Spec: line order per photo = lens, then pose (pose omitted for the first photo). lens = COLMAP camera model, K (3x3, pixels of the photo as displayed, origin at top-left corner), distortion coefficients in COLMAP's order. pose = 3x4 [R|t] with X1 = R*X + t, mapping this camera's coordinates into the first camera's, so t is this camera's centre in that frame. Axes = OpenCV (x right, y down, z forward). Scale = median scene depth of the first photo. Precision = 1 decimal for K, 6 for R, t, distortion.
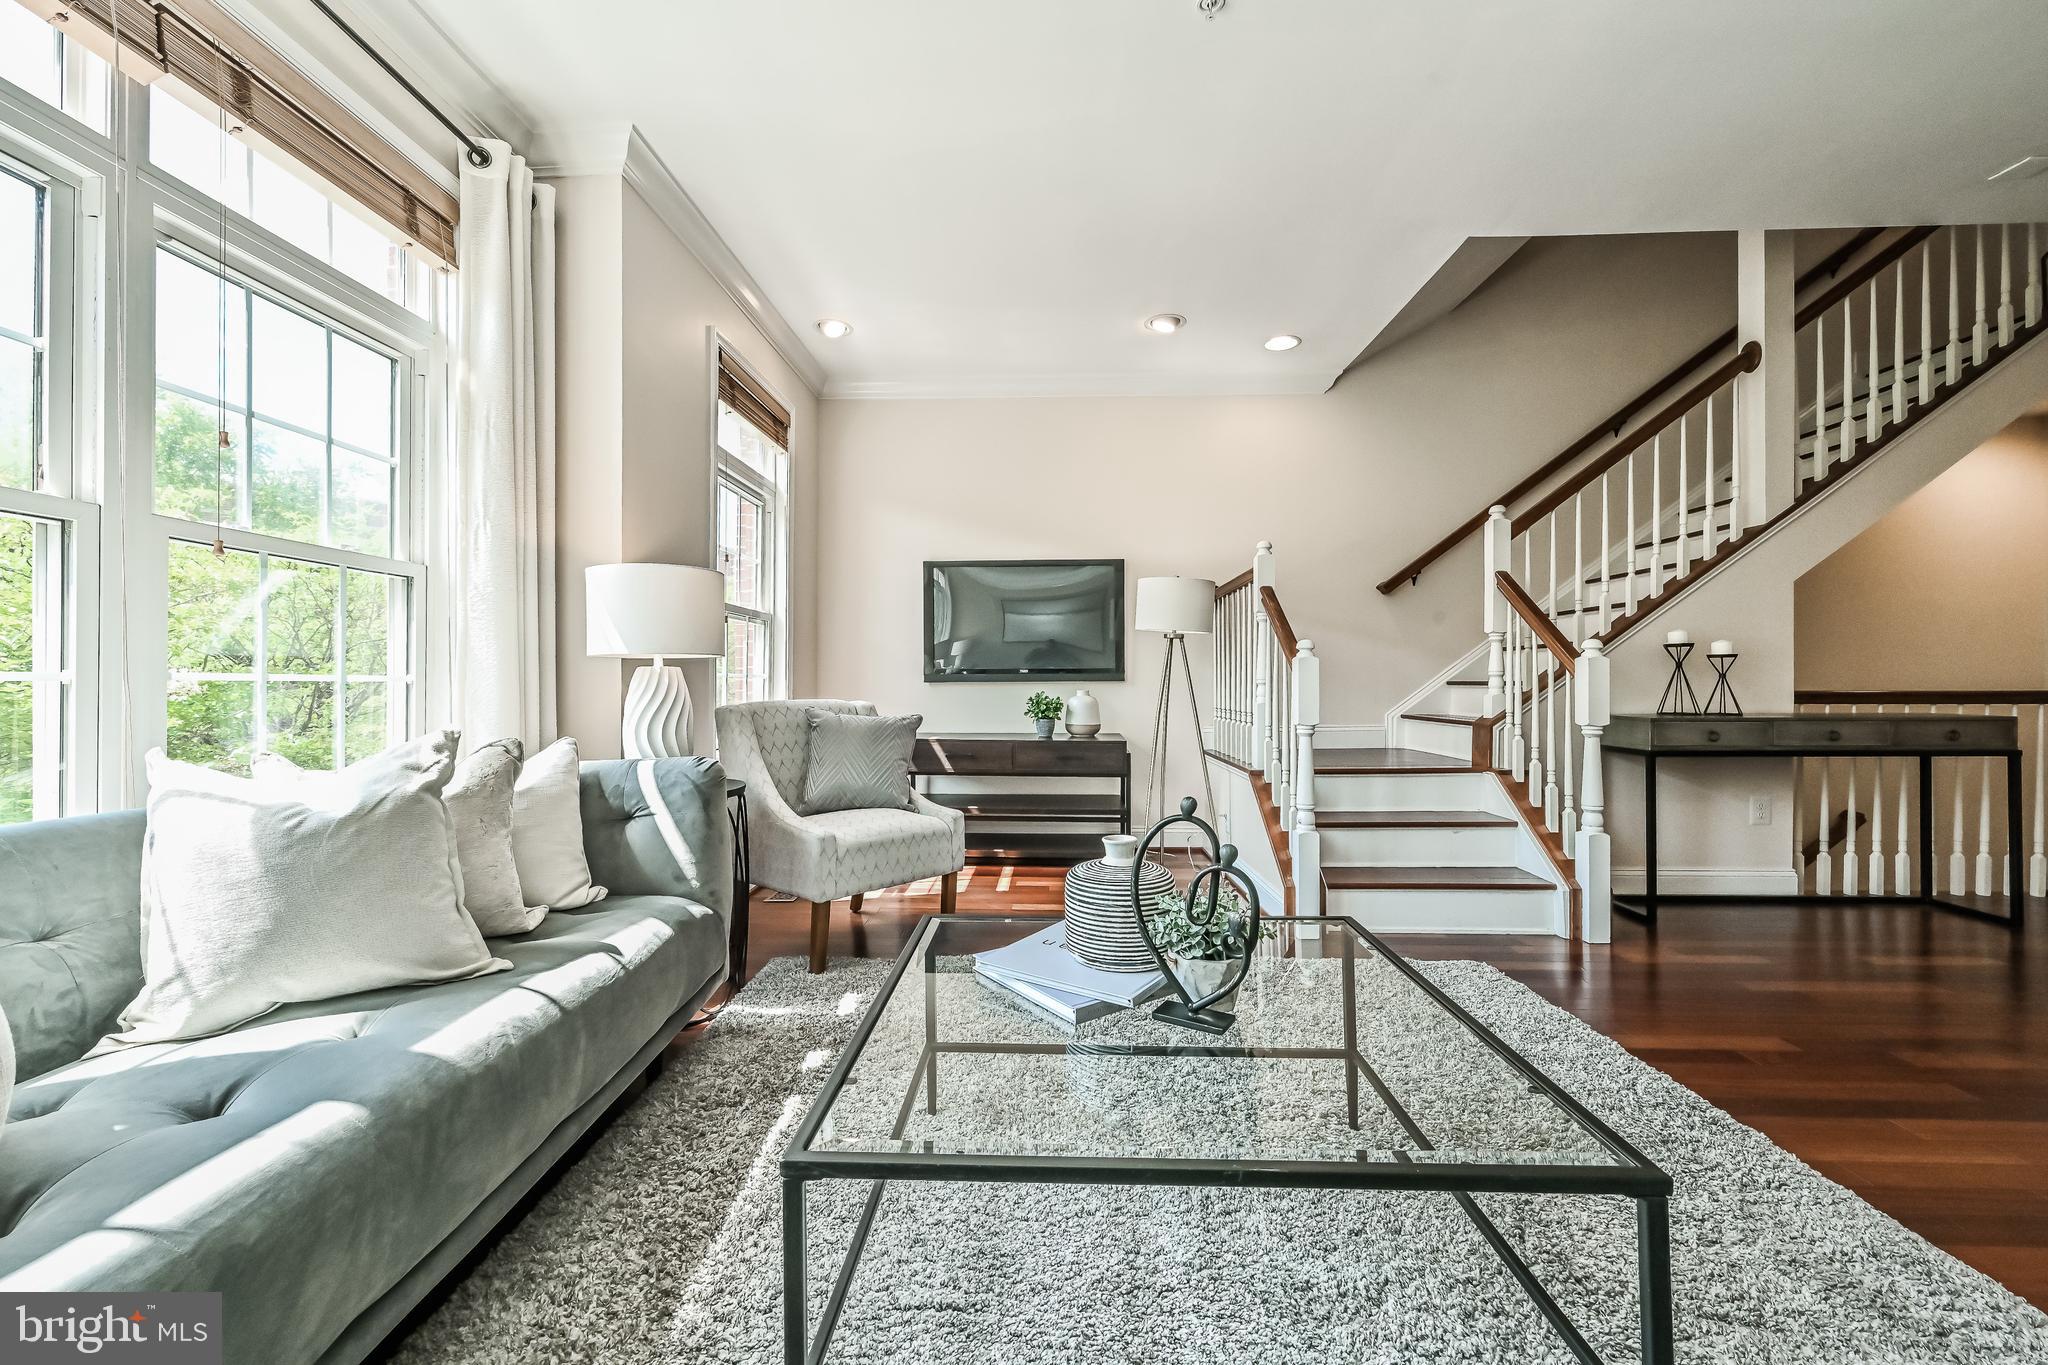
lens RADIAL K [[817.2, 0, 1013.5], [0, 817.2, 682.3], [0, 0, 1]] dist [0.001933, -0.000843]
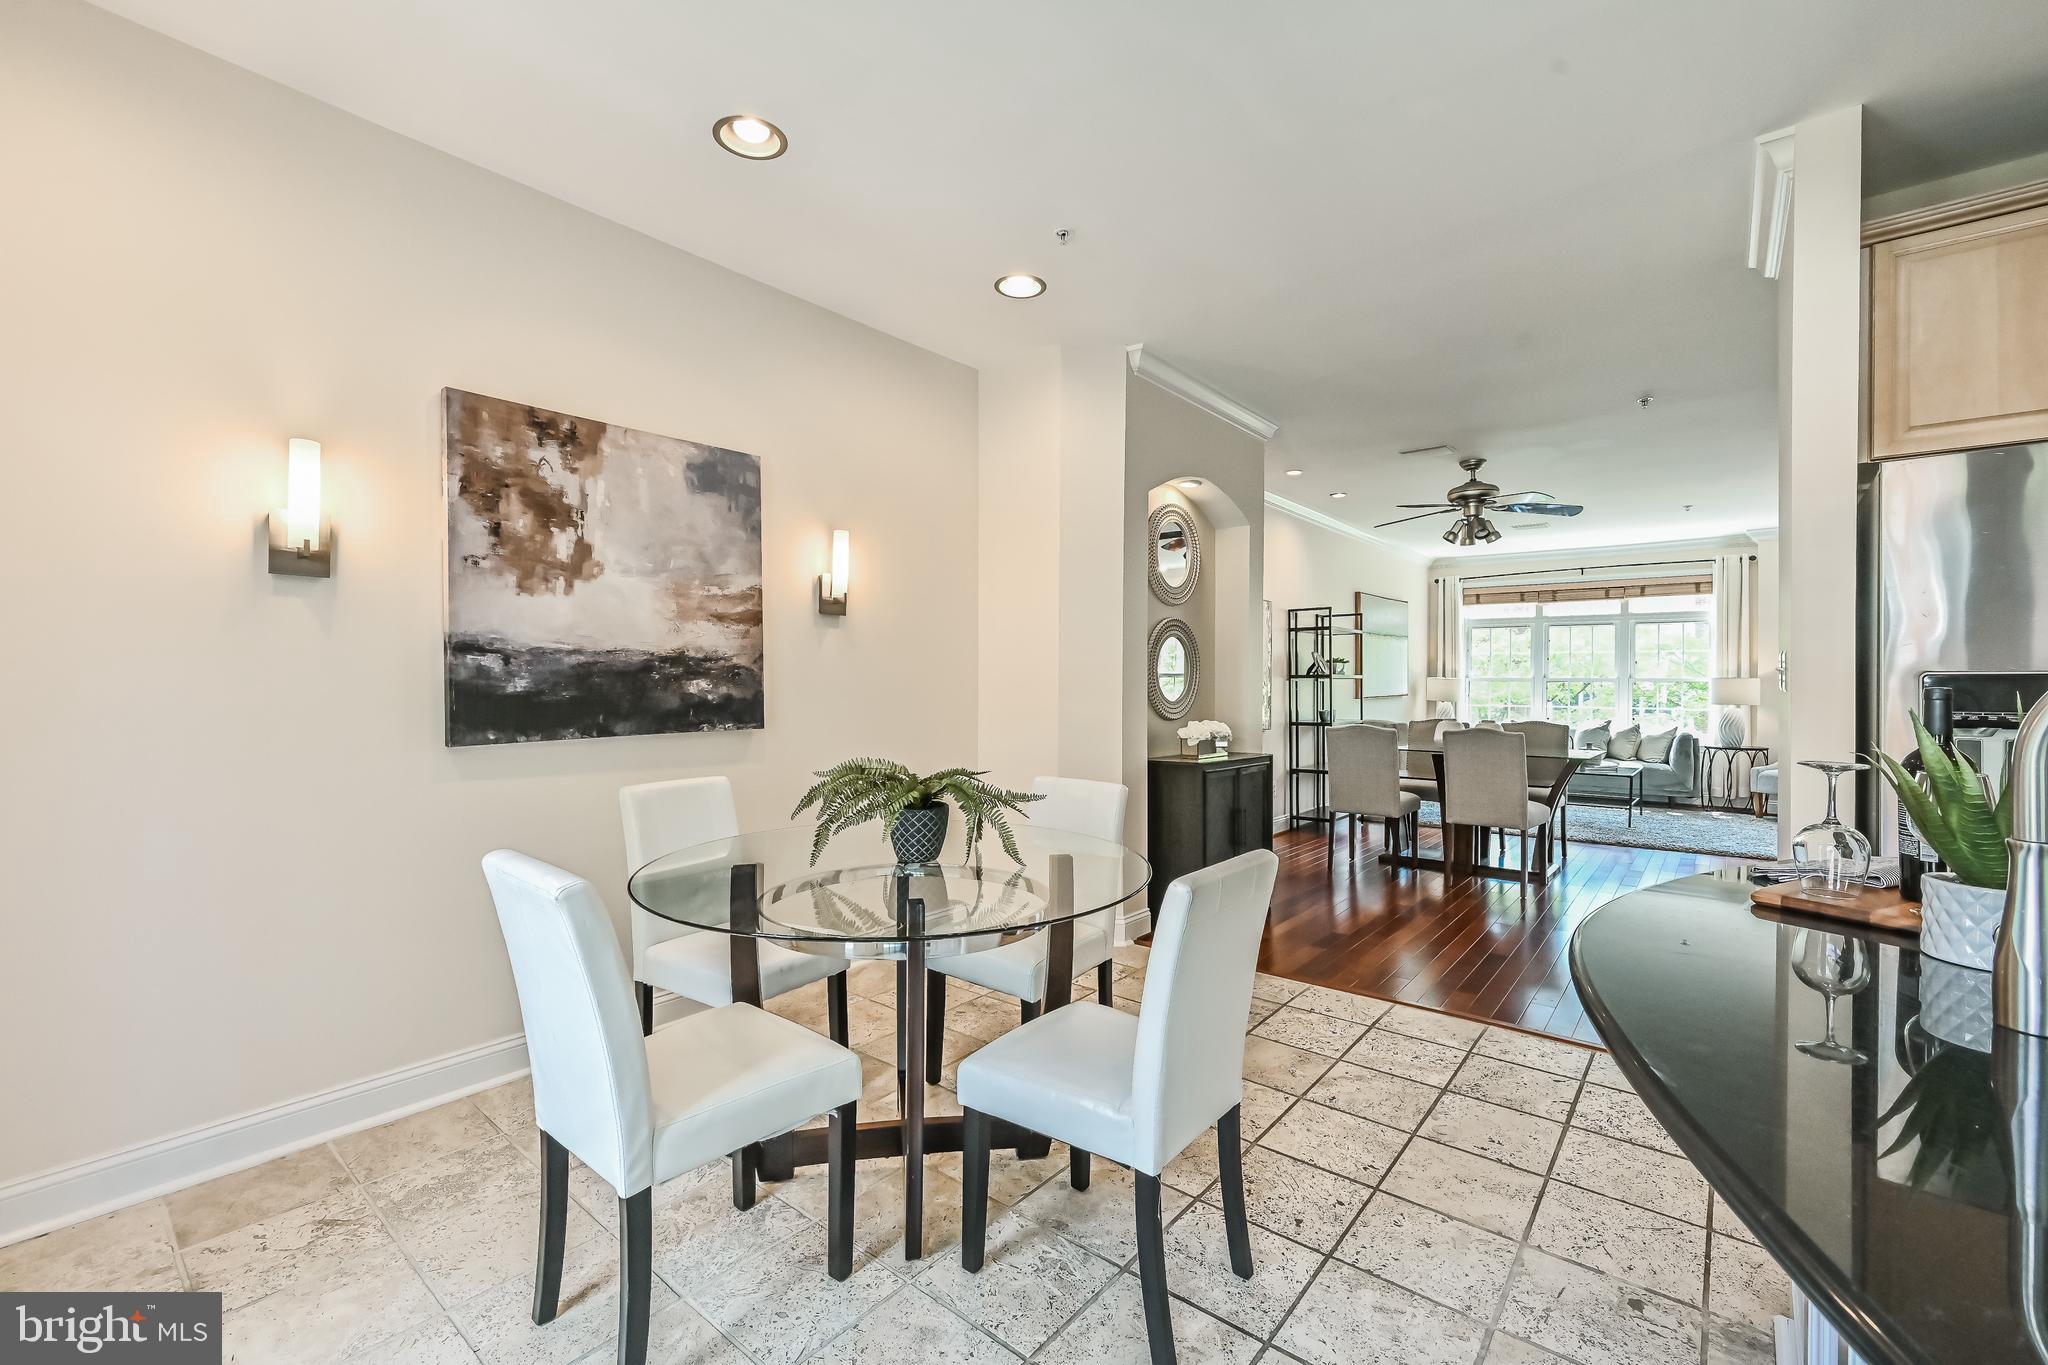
lens RADIAL K [[868.7, 0, 1020.5], [0, 868.7, 684.4], [0, 0, 1]] dist [-0.004776, 0.000737]
pose [[-0.605930, -0.002248, -0.795514, 2.701475], [-0.004609, 0.999989, 0.000685, -0.068222], [0.795504, 0.004082, -0.605934, 0.577713]]
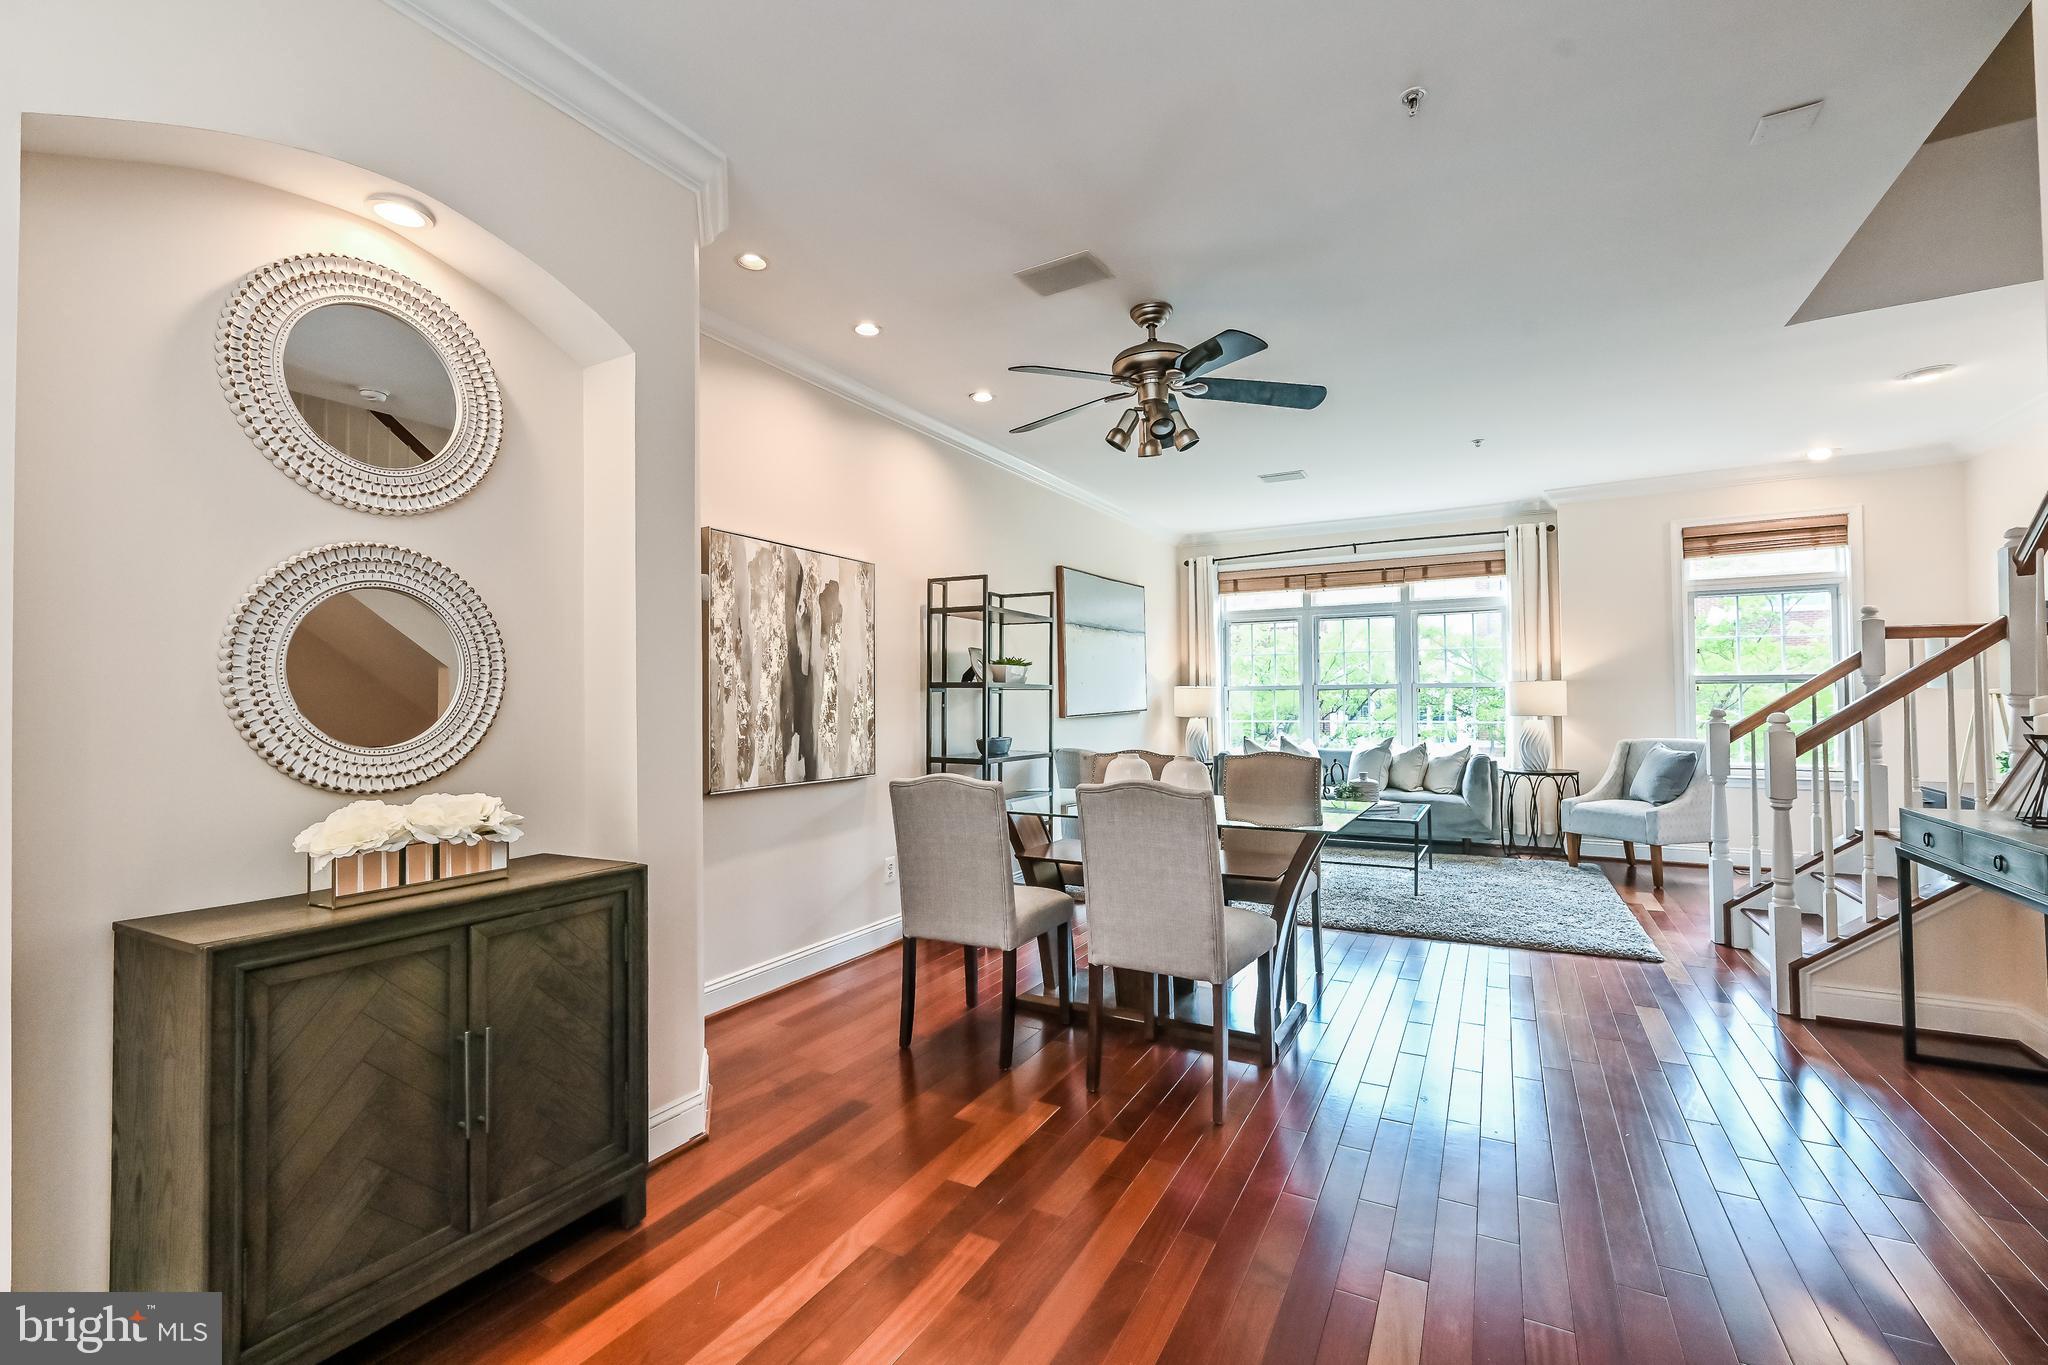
lens RADIAL K [[868.7, 0, 1001.9], [0, 868.7, 679.5], [0, 0, 1]] dist [-0.004776, 0.000737]
pose [[-0.466156, -0.014032, -0.884591, 1.792404], [0.010793, 0.999710, -0.021546, -0.069299], [0.884637, -0.019591, -0.465869, 0.551956]]
